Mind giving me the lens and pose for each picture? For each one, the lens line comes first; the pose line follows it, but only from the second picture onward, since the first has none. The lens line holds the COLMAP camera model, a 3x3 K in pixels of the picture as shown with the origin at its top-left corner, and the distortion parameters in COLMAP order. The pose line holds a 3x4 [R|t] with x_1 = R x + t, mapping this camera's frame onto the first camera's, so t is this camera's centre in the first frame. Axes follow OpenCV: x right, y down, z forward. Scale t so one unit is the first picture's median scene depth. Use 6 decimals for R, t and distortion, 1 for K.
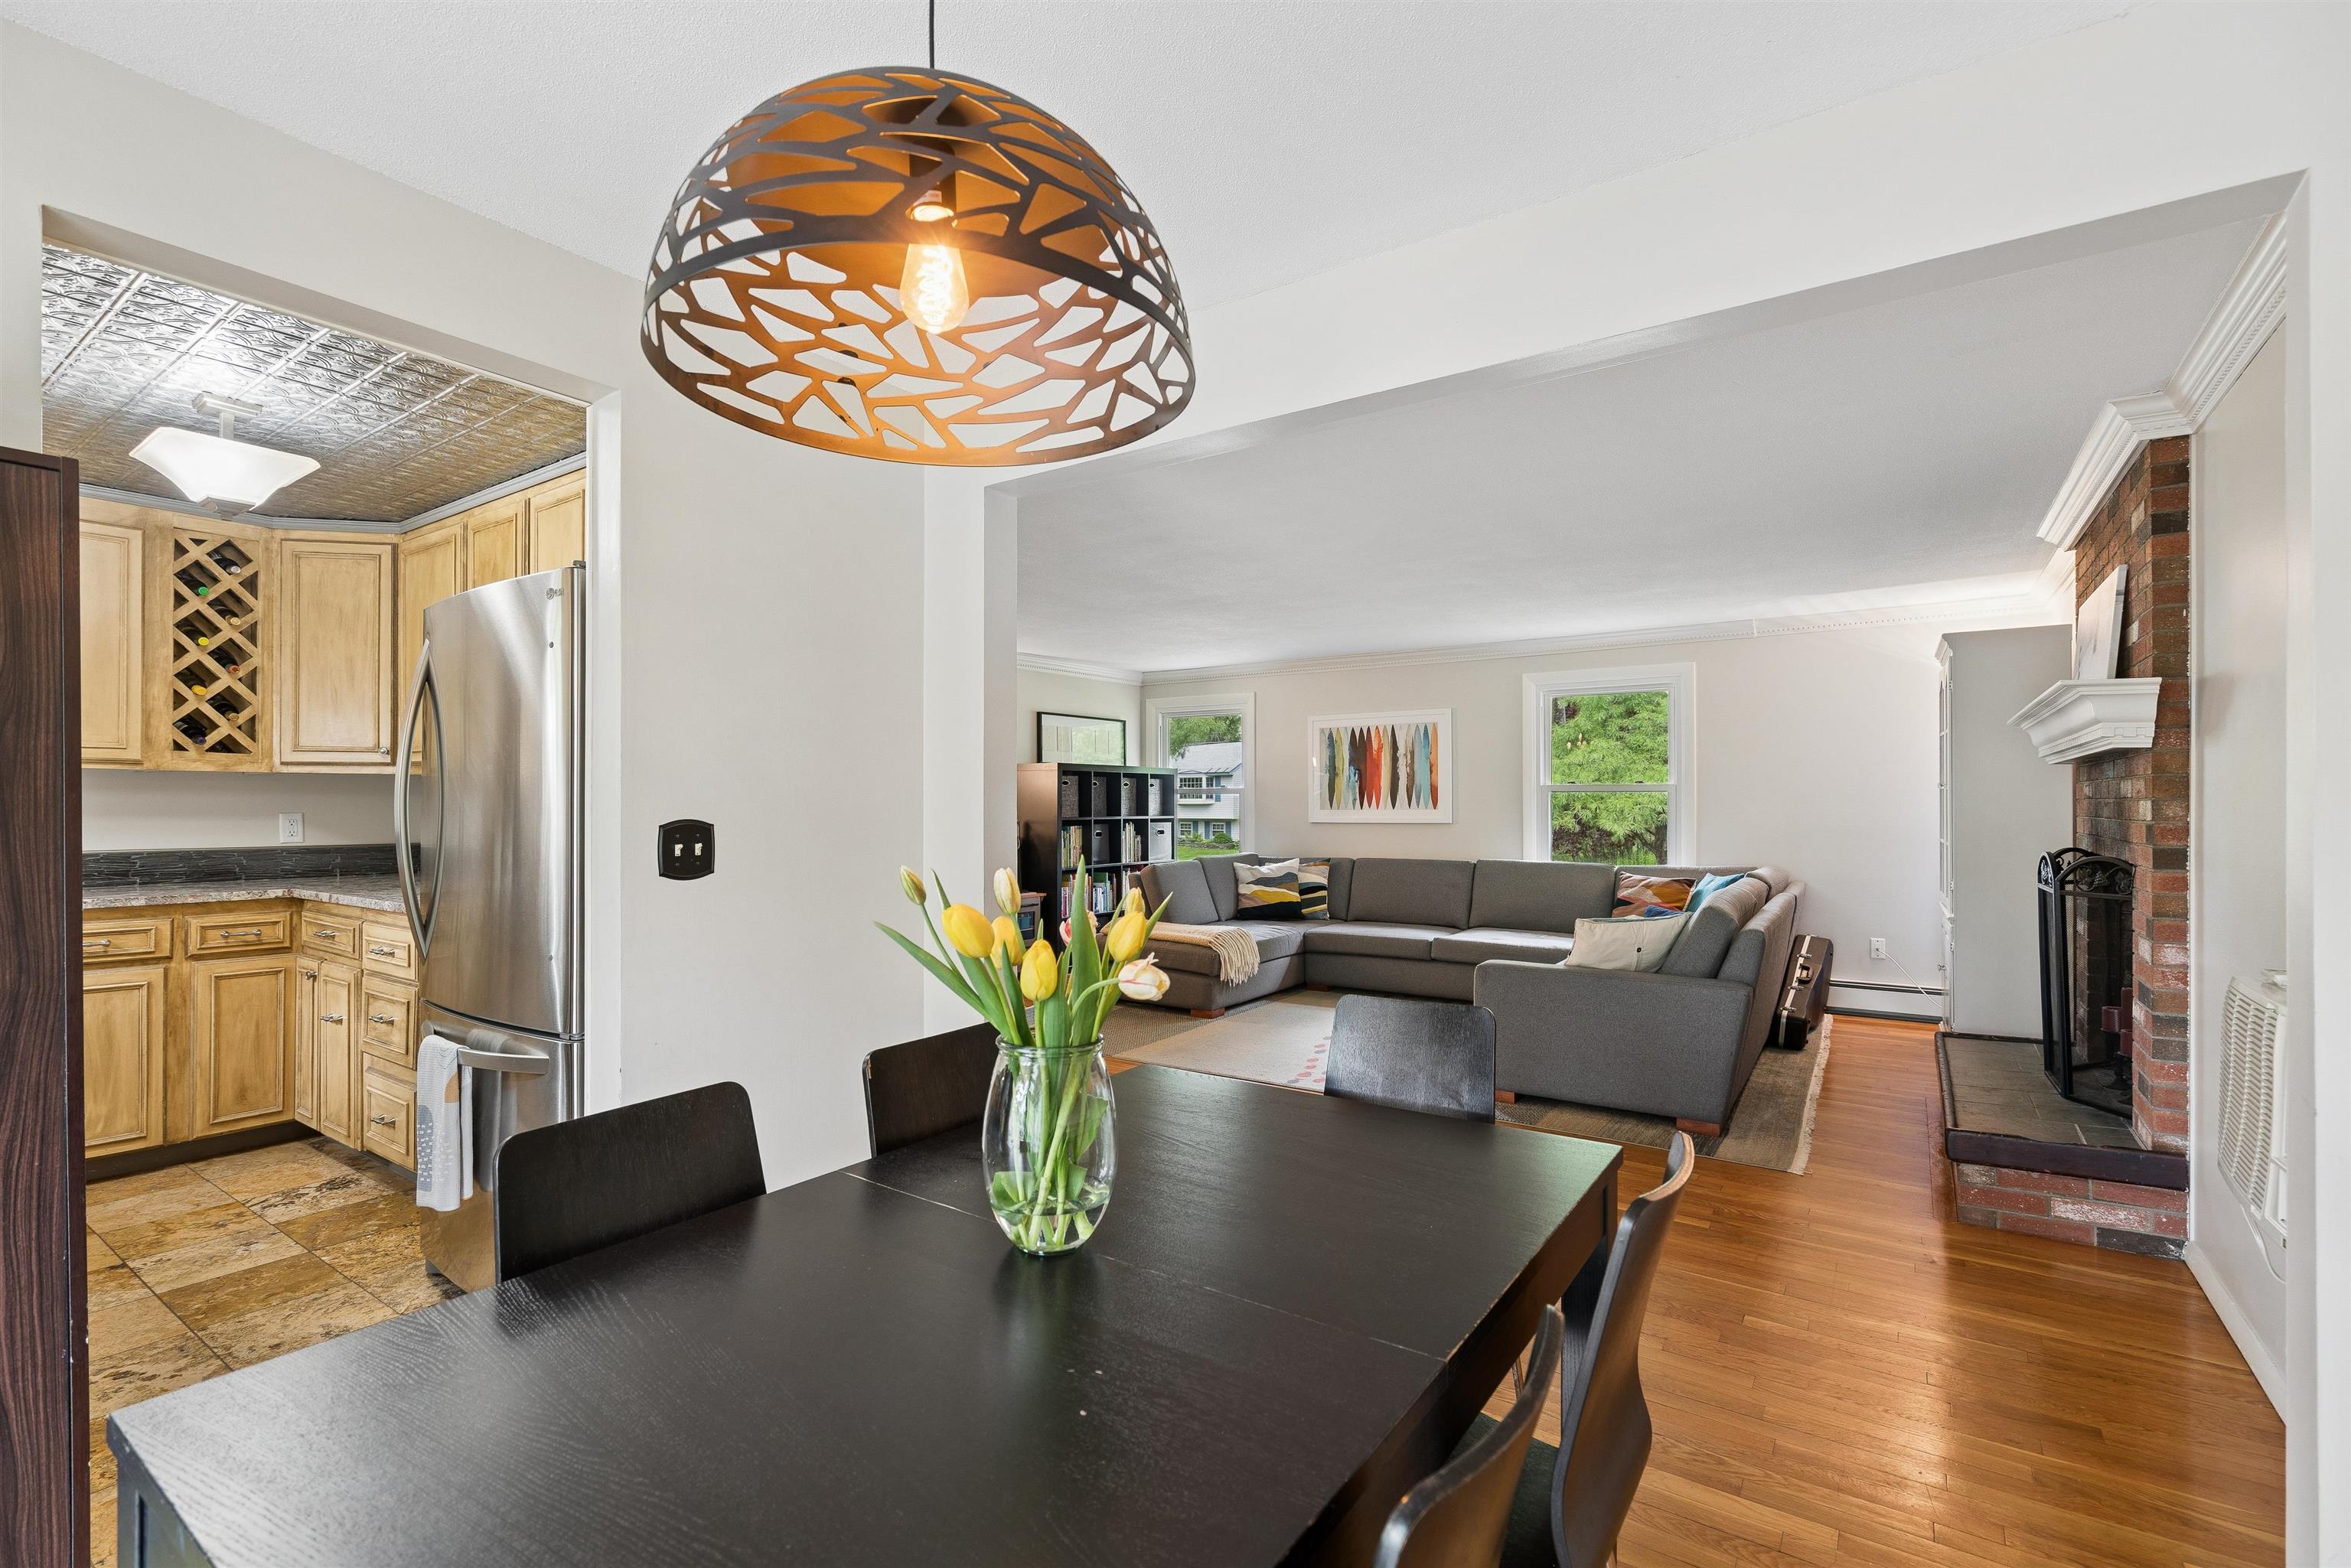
lens RADIAL K [[1050.9, 0, 1153.8], [0, 1050.9, 799.5], [0, 0, 1]] dist [-0.003505, 0.001815]
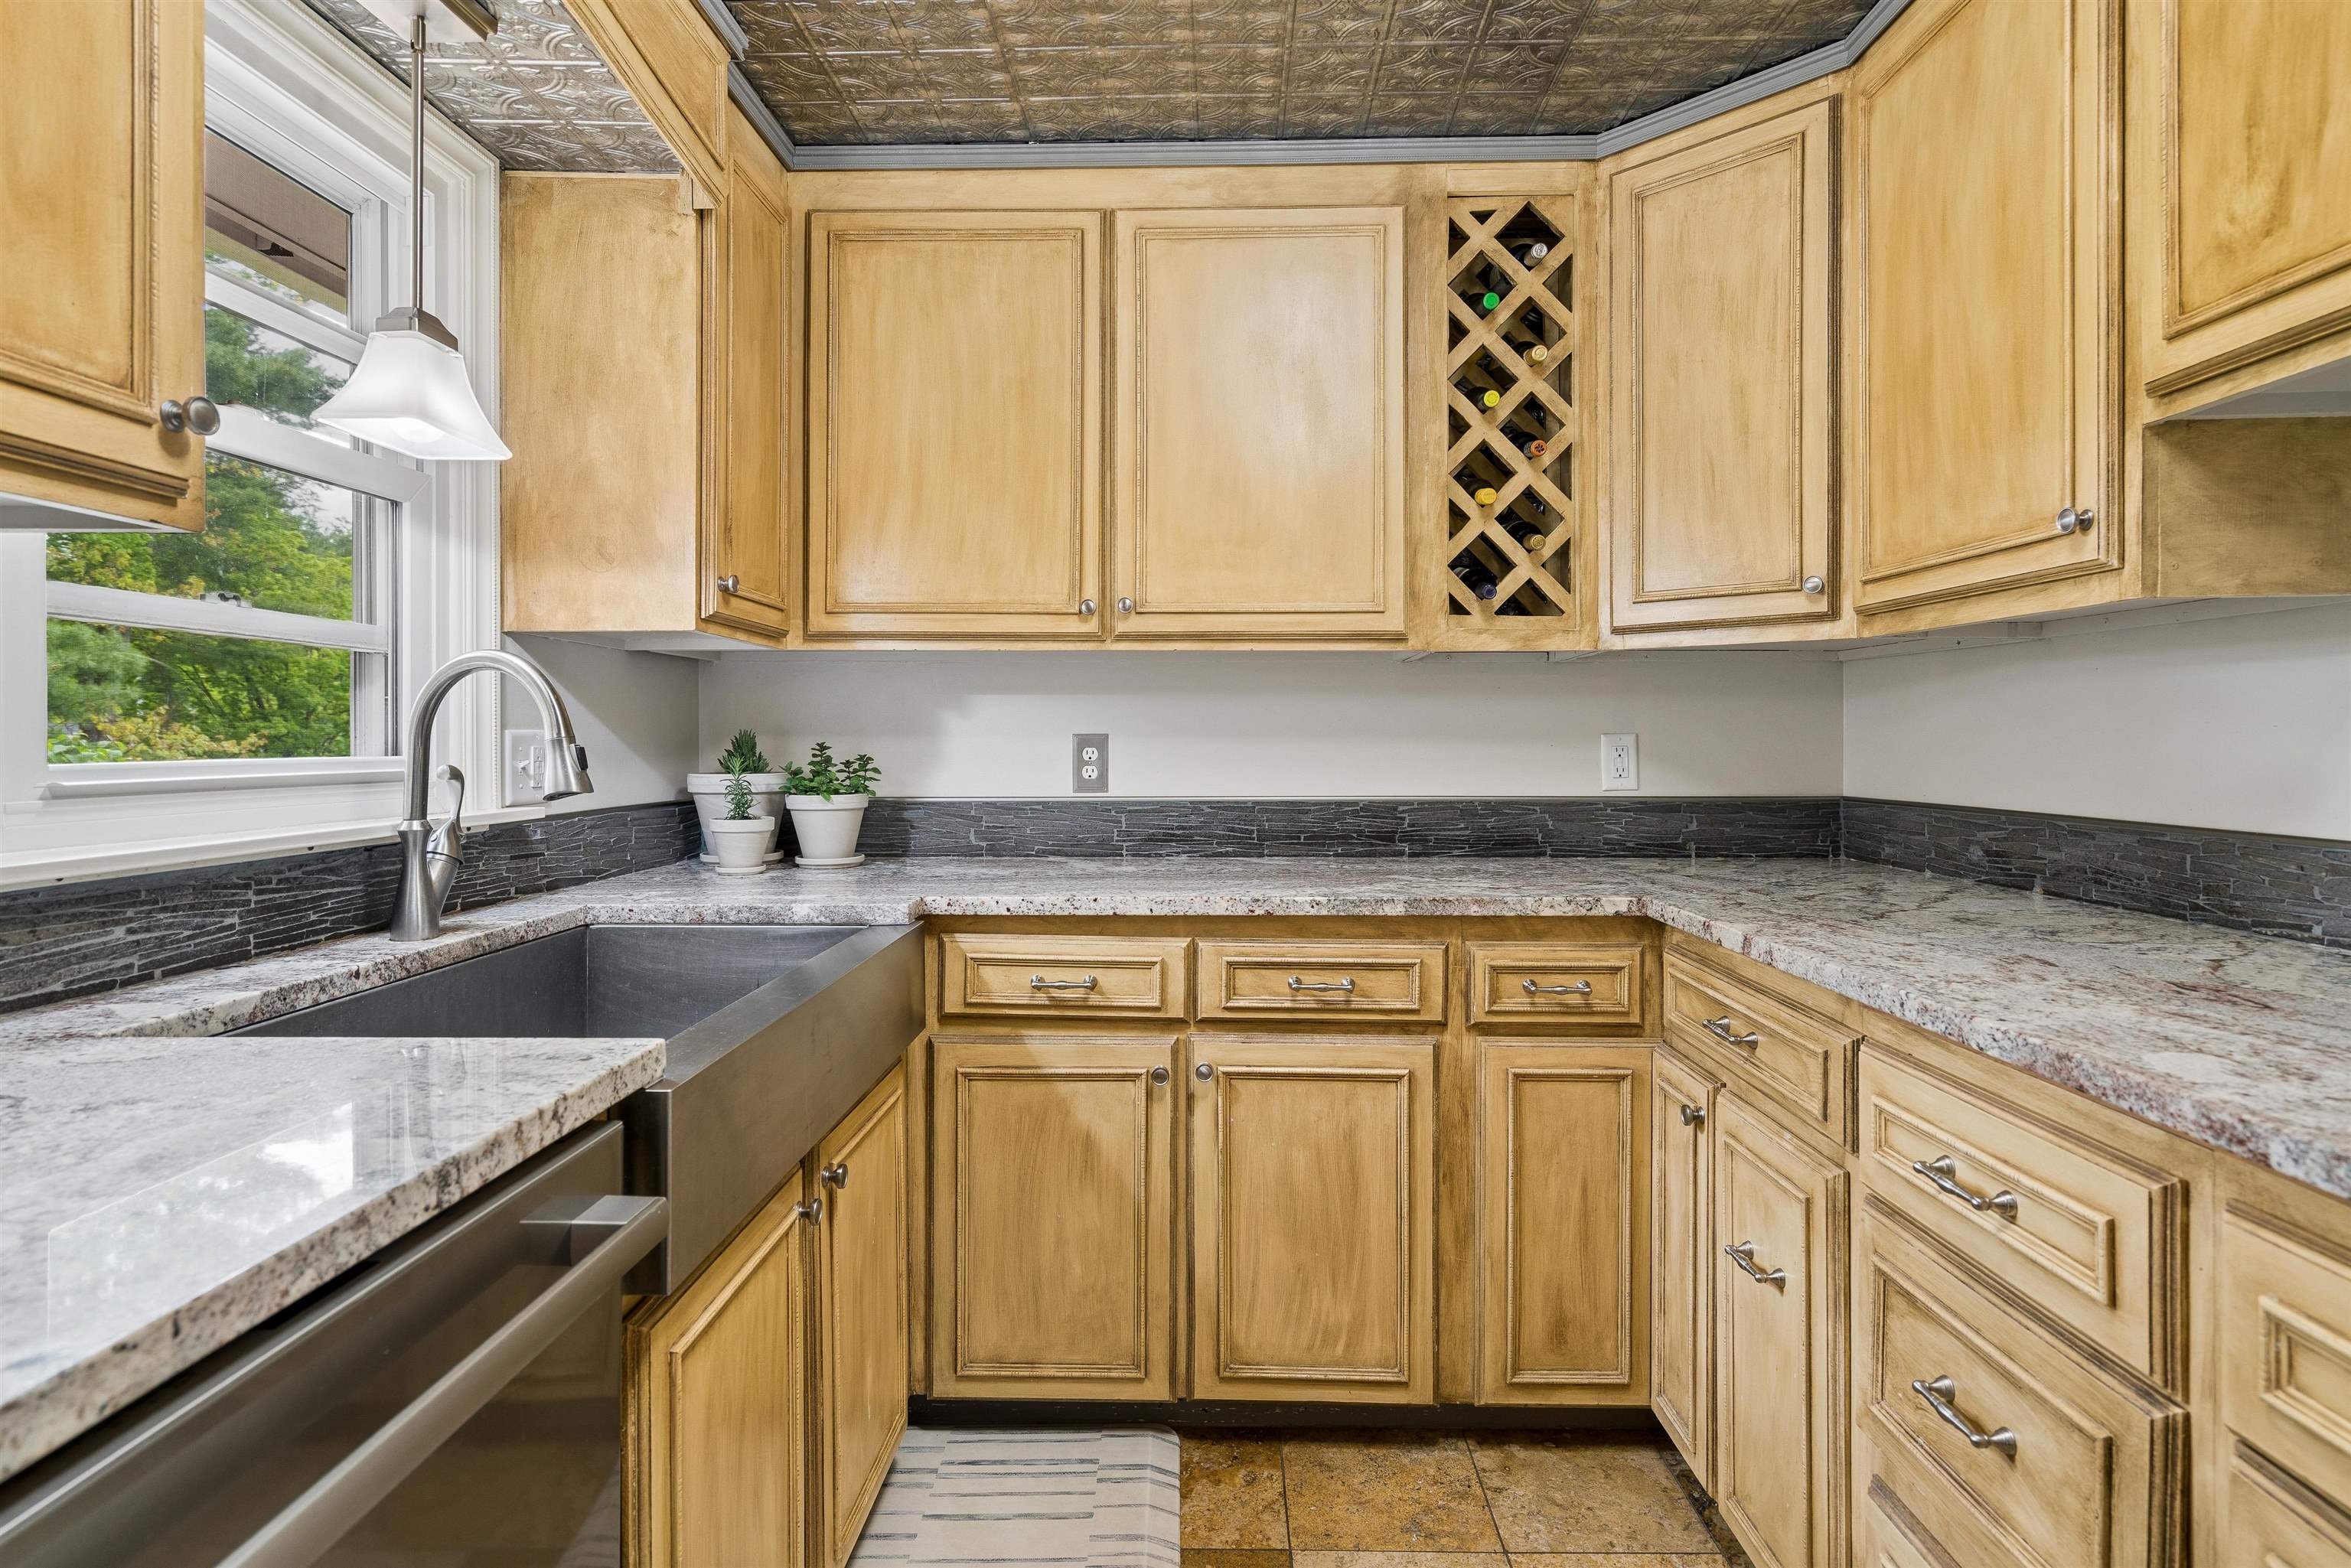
lens RADIAL K [[1200.9, 0, 1196.7], [0, 1200.9, 743.9], [0, 0, 1]] dist [-0.001987, 0.001986]
pose [[0.562632, 0.001711, -0.826706, -0.503602], [0.005798, 0.999965, 0.006015, 0.014910], [0.826687, -0.008177, 0.562603, 0.551581]]
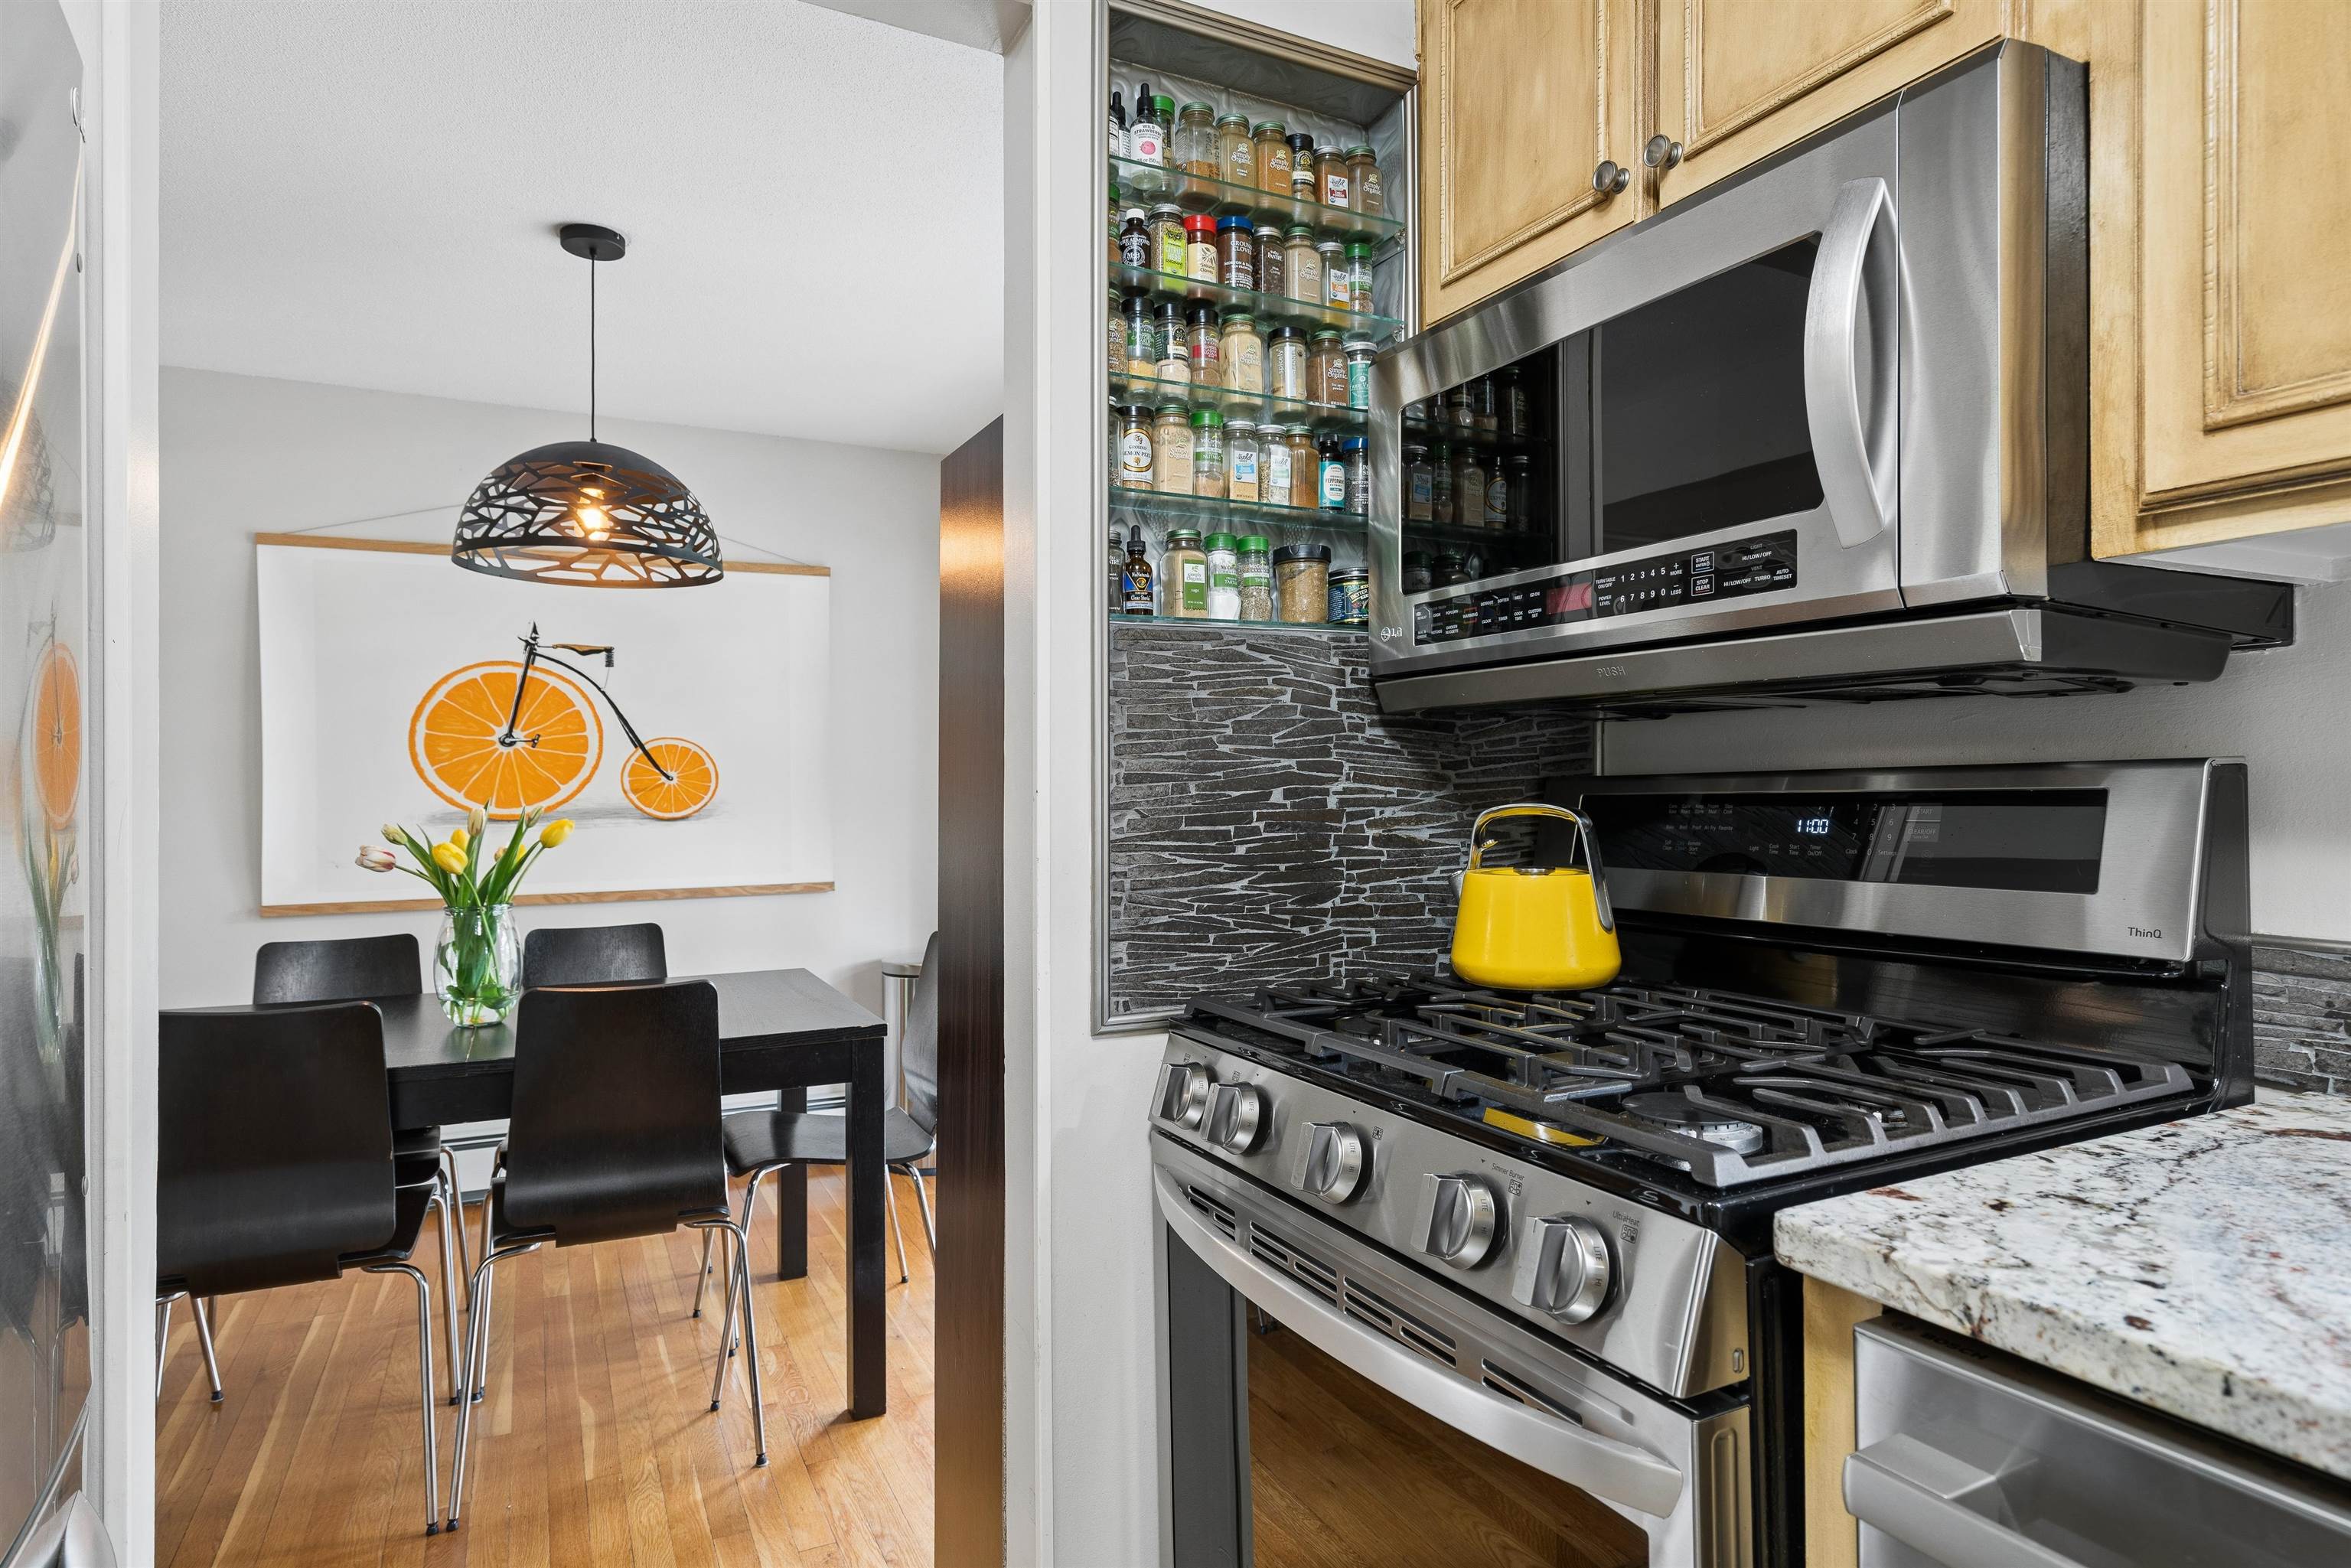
lens RADIAL K [[1279.6, 0, 1180.9], [0, 1279.6, 790.8], [0, 0, 1]] dist [-0.000436, 0.003372]
pose [[-0.885237, 0.002804, 0.465132, -0.653471], [0.001776, 0.999995, -0.002650, 0.014382], [-0.465137, -0.001520, -0.885237, 0.725099]]
